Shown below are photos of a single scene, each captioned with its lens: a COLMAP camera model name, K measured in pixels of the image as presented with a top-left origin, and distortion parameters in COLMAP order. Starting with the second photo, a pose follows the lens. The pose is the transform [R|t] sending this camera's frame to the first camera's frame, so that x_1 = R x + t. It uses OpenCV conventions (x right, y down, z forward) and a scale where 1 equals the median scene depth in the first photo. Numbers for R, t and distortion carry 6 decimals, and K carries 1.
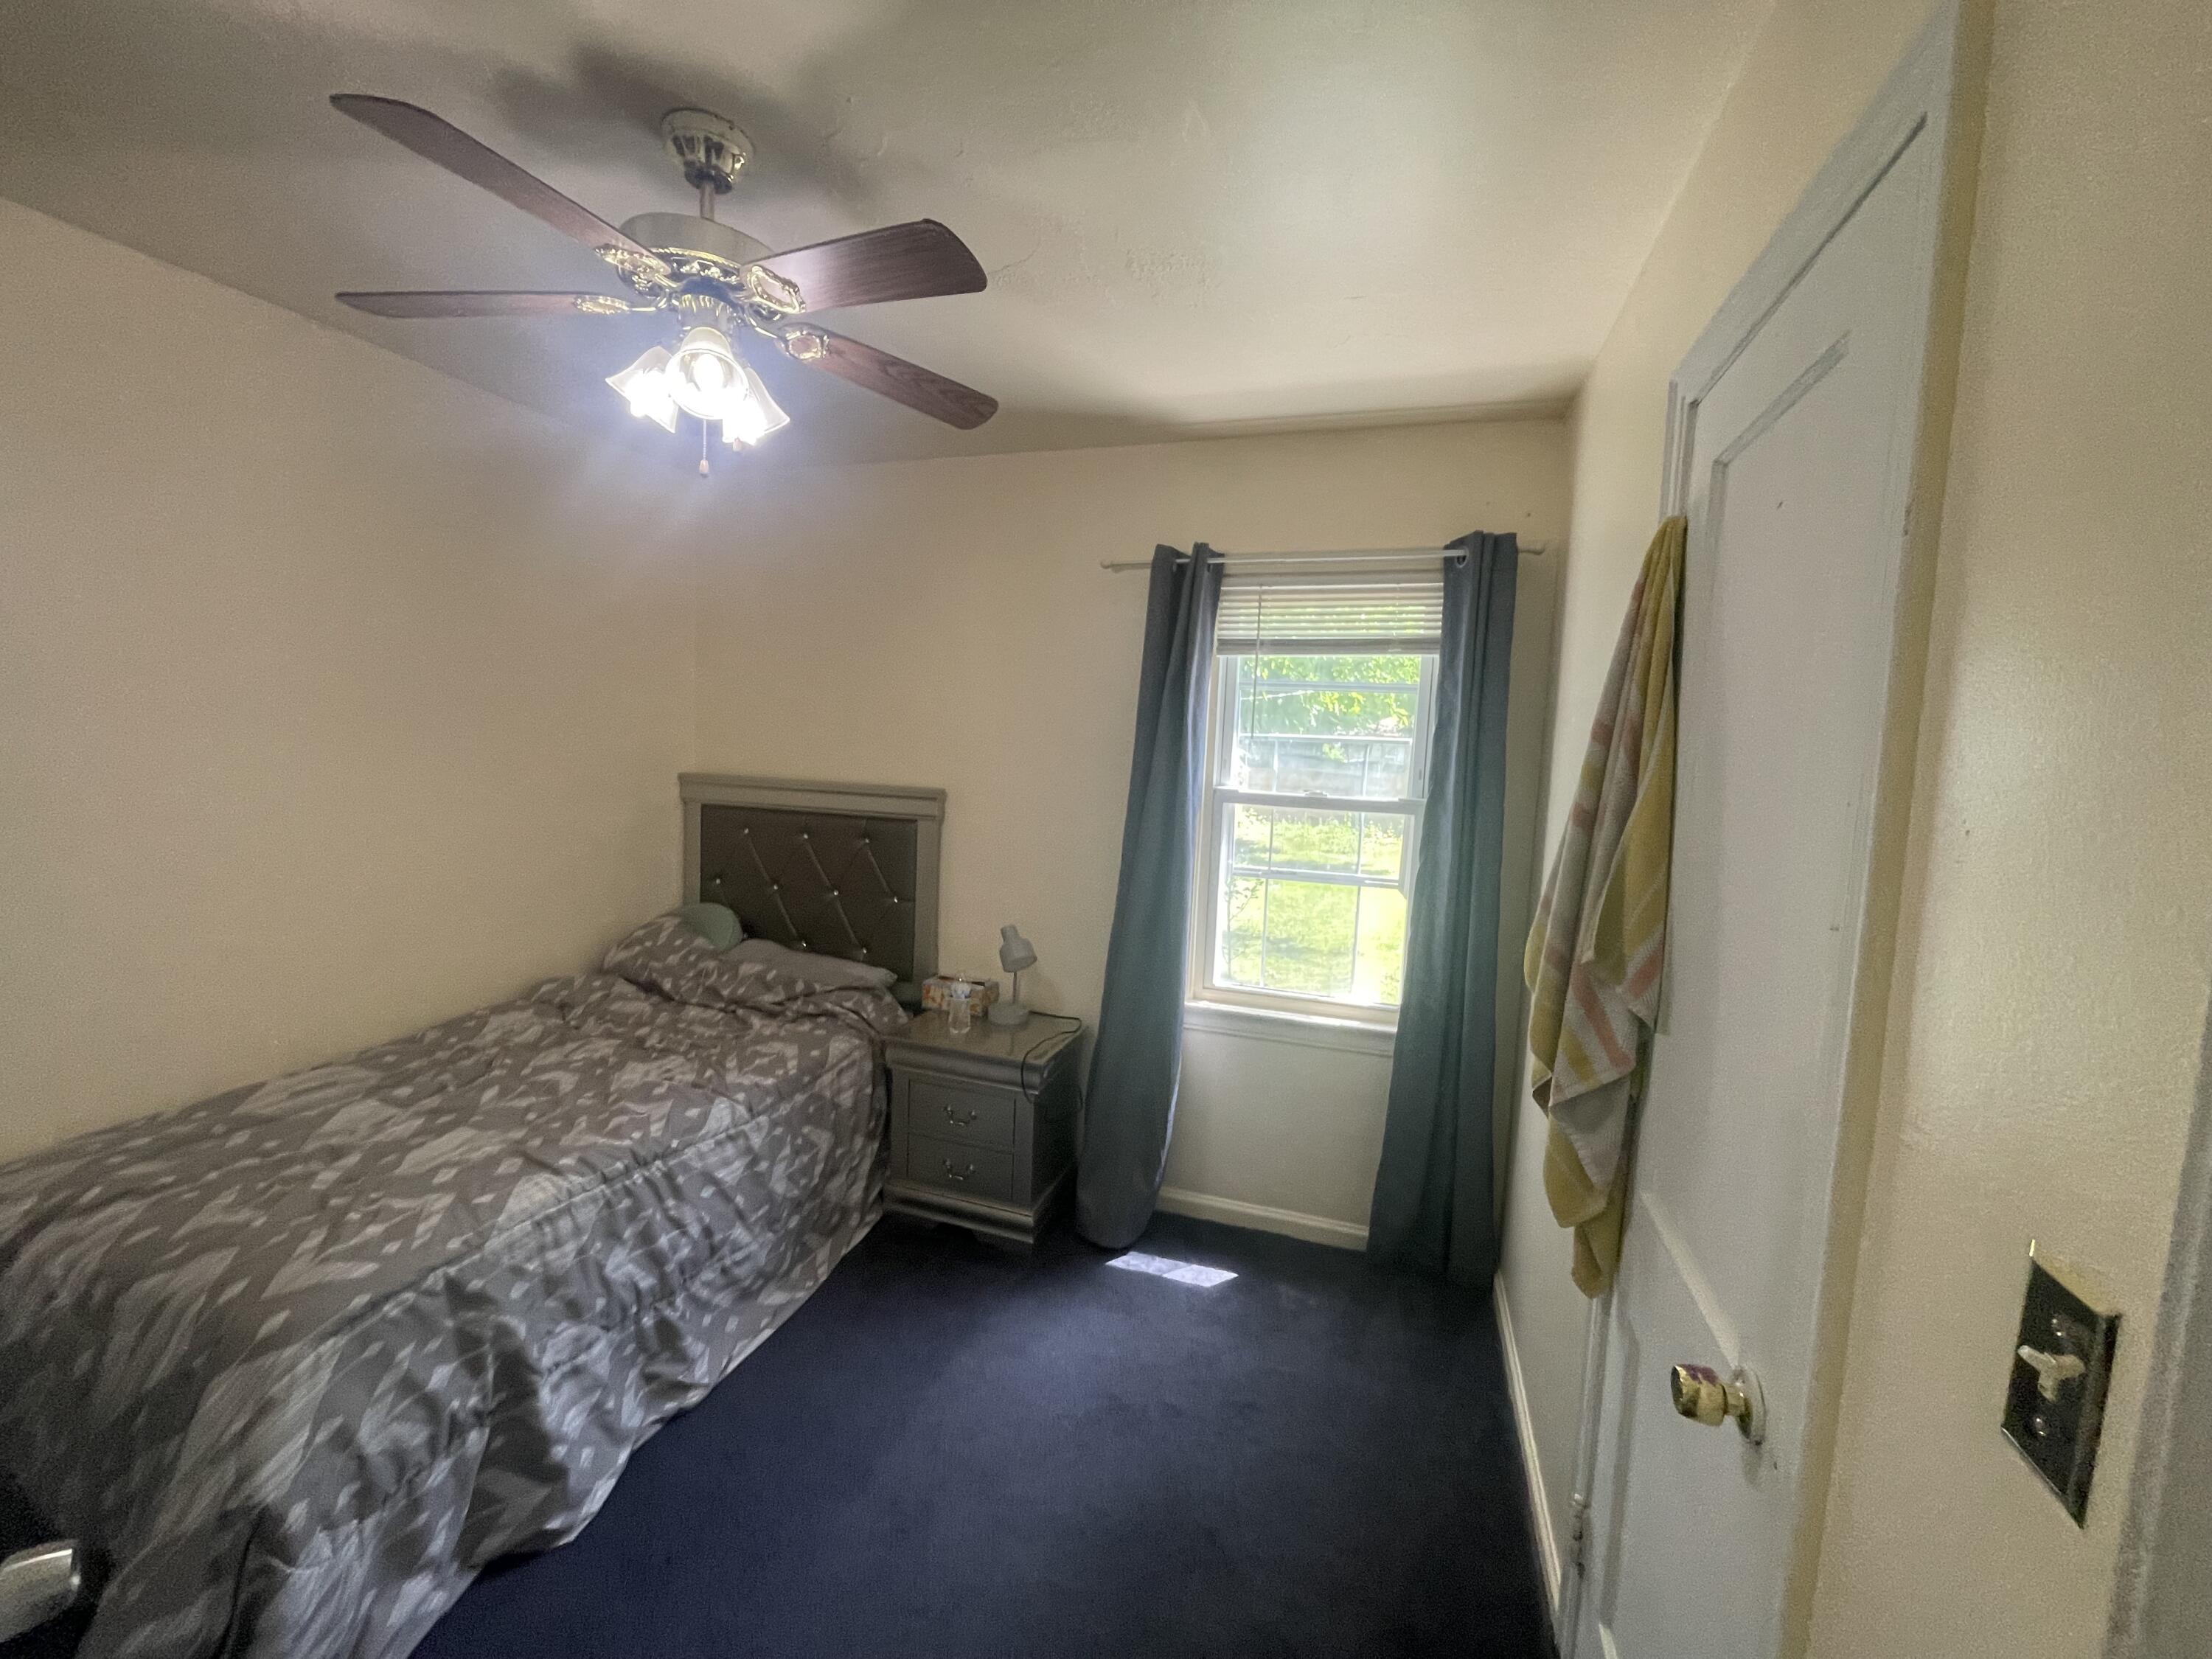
lens RADIAL K [[898.8, 0, 1103.9], [0, 898.8, 822.5], [0, 0, 1]] dist [-0.001704, 0.000593]
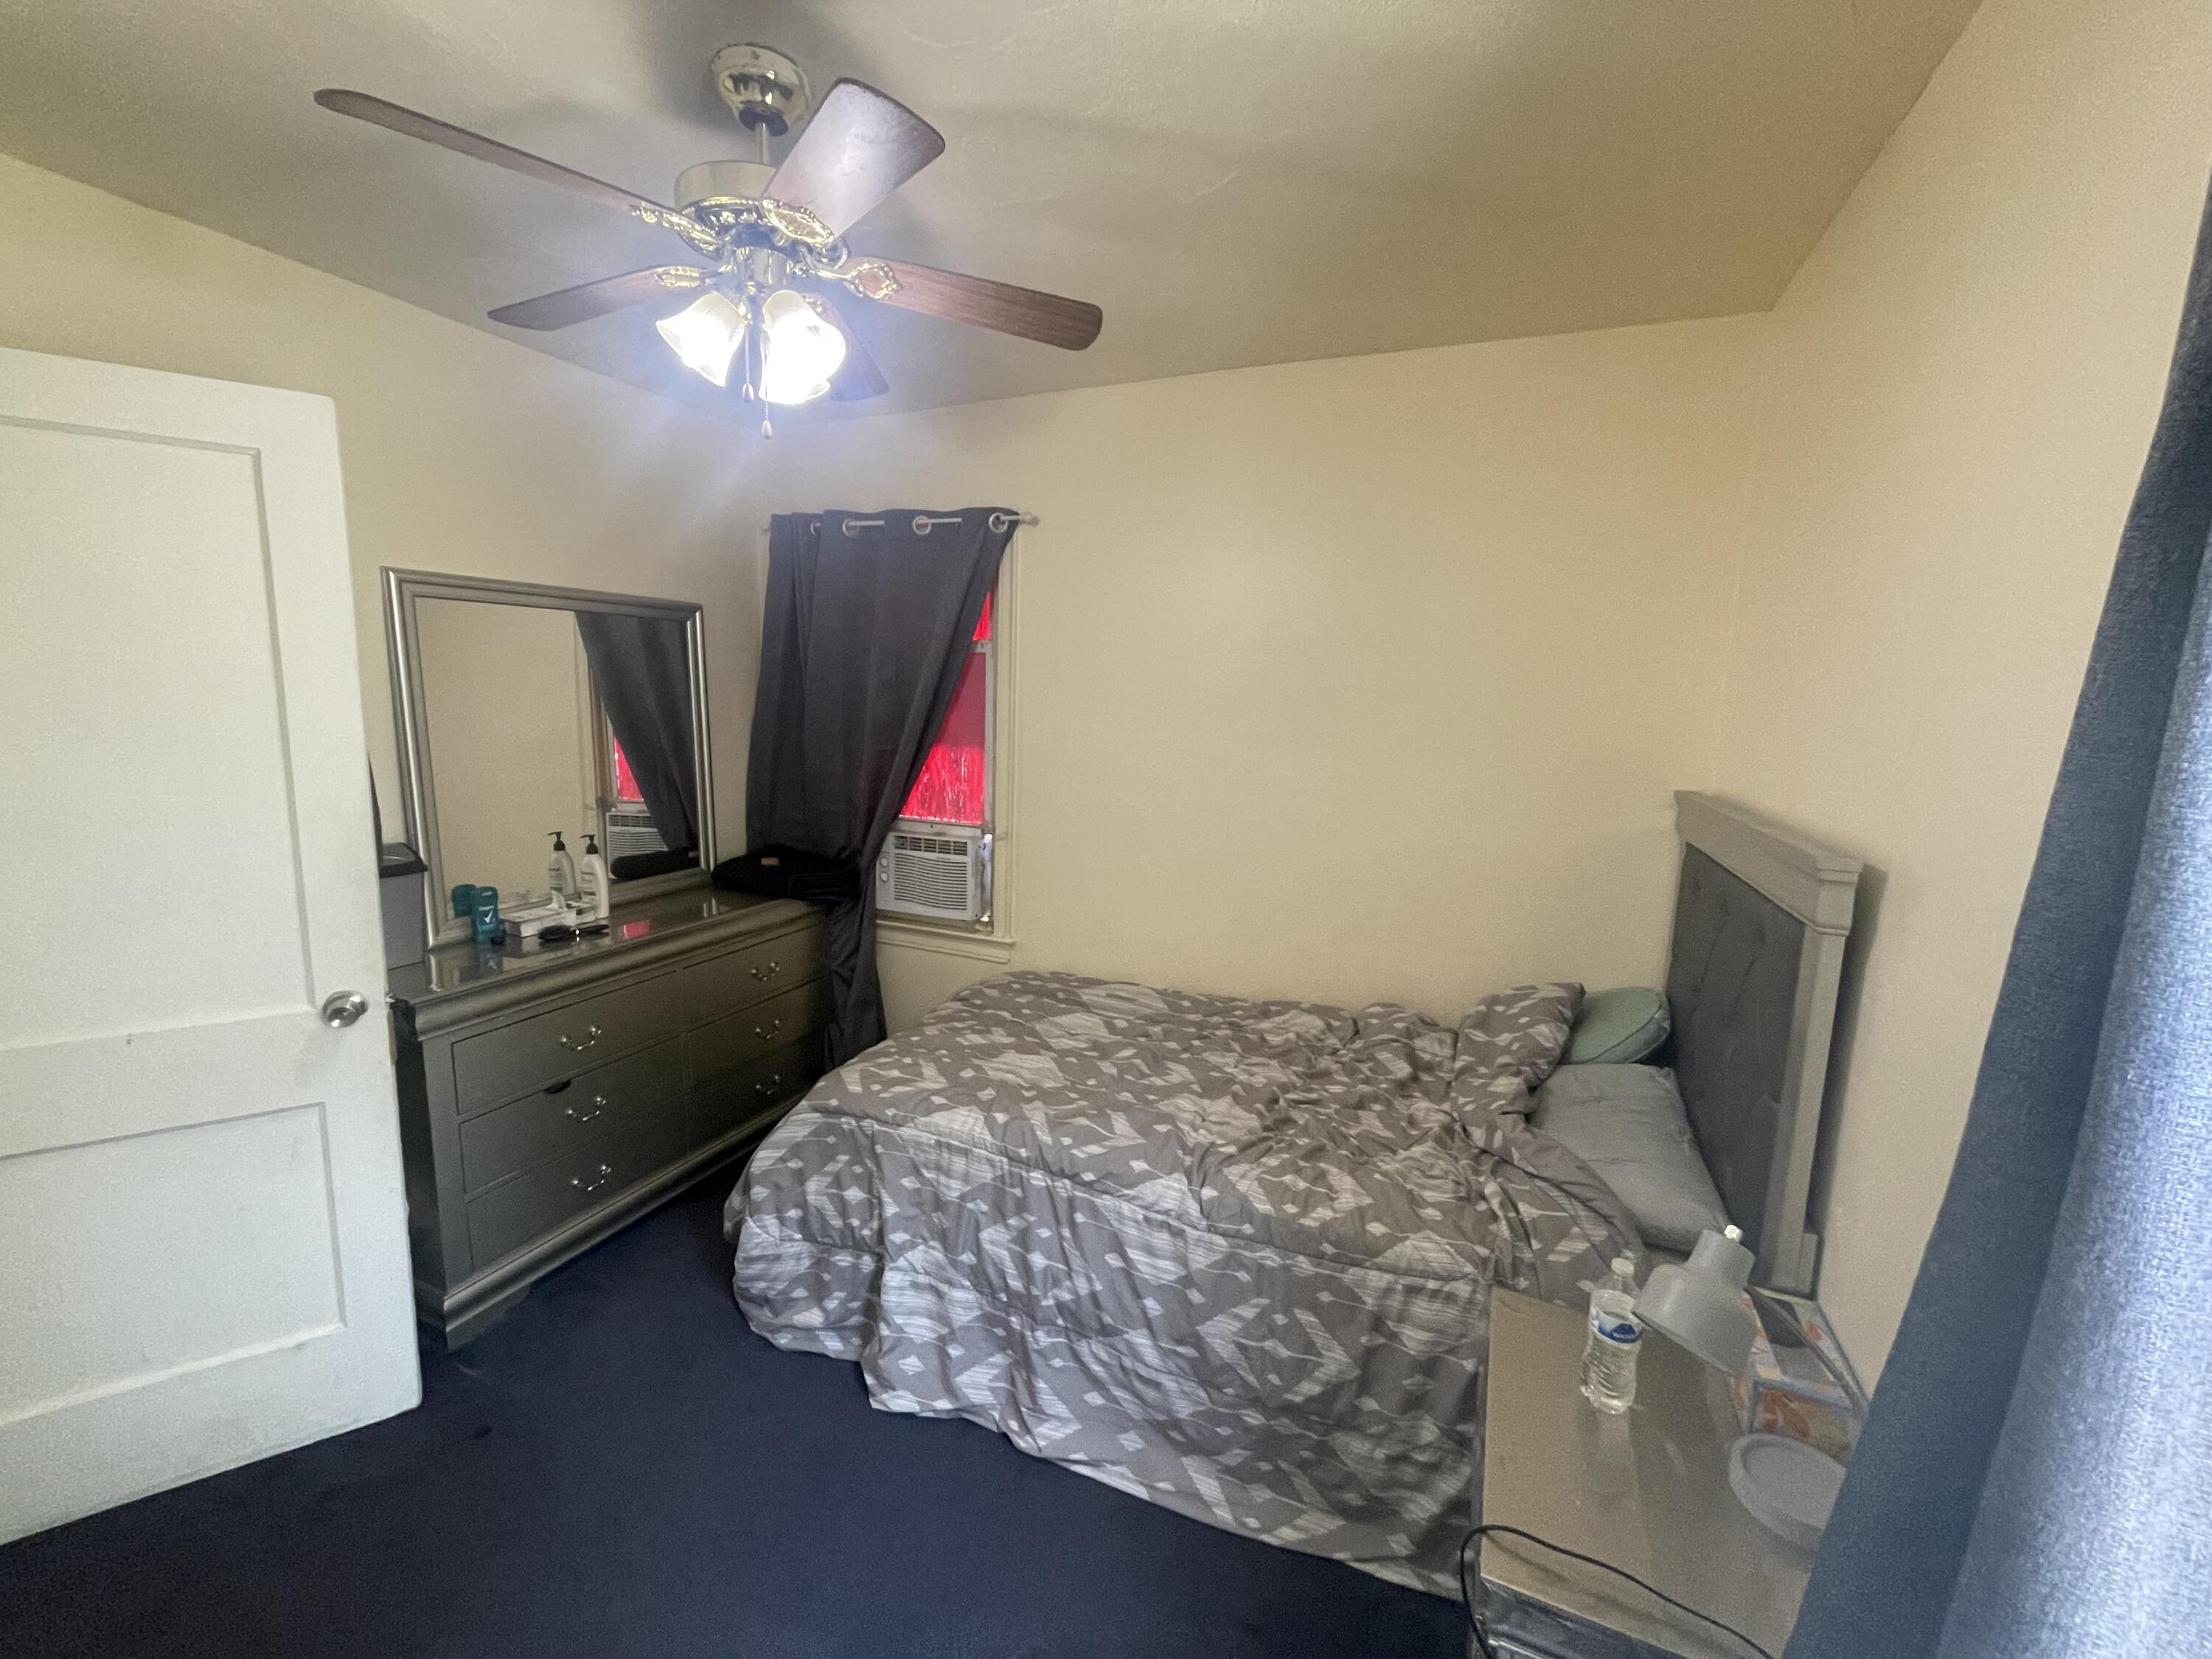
lens RADIAL K [[898.8, 0, 1102.1], [0, 898.8, 837.7], [0, 0, 1]] dist [-0.001704, 0.000593]
pose [[-0.089794, 0.111631, -0.989685, 0.347074], [-0.124869, 0.984596, 0.122386, -0.077590], [0.988102, 0.134571, -0.074471, 1.009457]]
